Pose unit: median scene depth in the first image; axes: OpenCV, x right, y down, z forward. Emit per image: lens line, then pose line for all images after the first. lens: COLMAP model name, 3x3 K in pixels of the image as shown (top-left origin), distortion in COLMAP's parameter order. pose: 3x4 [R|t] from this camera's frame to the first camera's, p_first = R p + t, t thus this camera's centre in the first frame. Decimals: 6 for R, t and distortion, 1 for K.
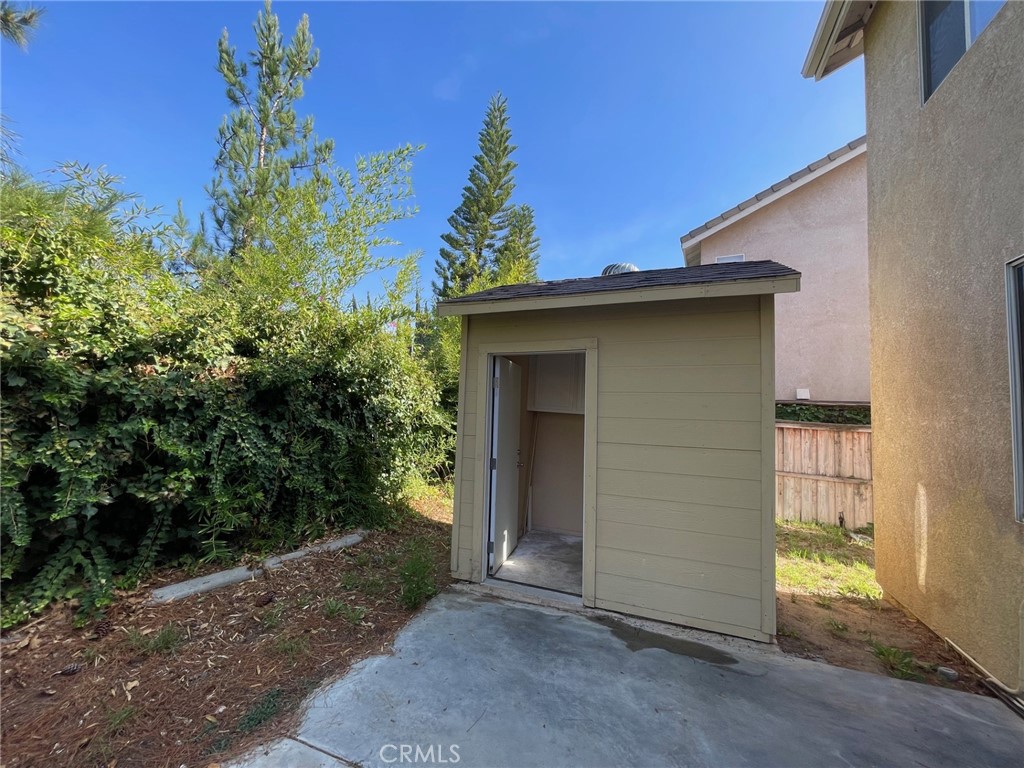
lens RADIAL K [[414.8, 0, 511.4], [0, 414.8, 386.2], [0, 0, 1]] dist [-0.000924, 0.000447]
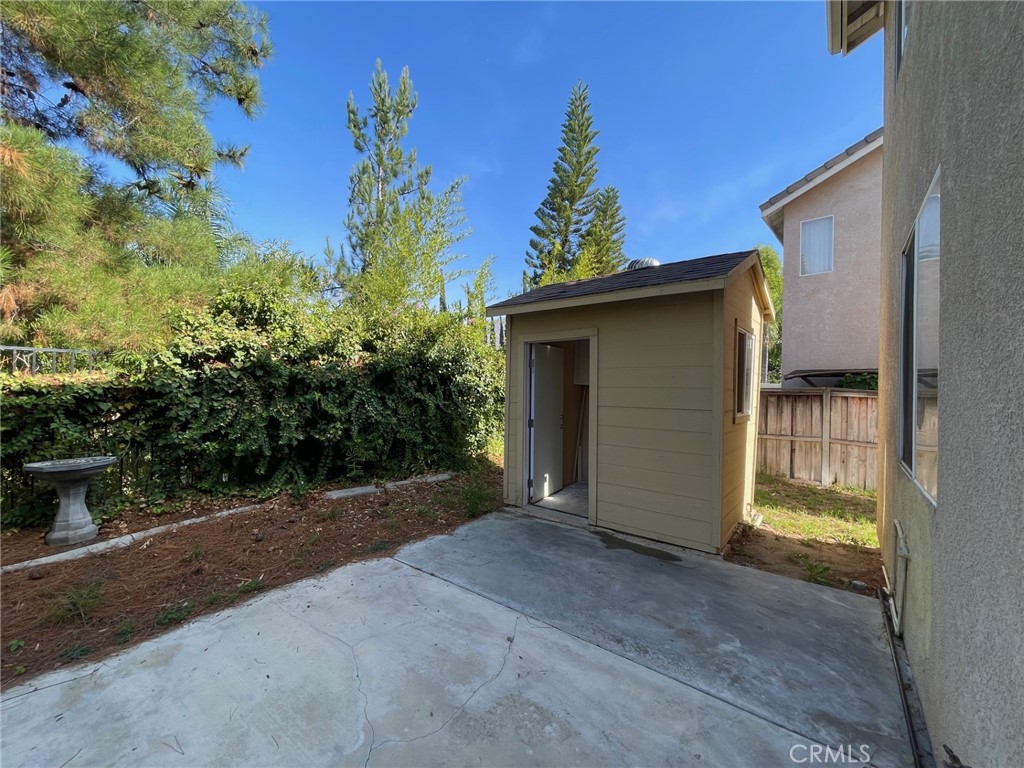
lens RADIAL K [[414.8, 0, 512.5], [0, 414.8, 386.3], [0, 0, 1]] dist [-0.000924, 0.000447]
pose [[0.961374, -0.017702, -0.274674, 0.283399], [0.032988, 0.998147, 0.051132, -0.005564], [0.273260, -0.058218, 0.960177, -0.326773]]
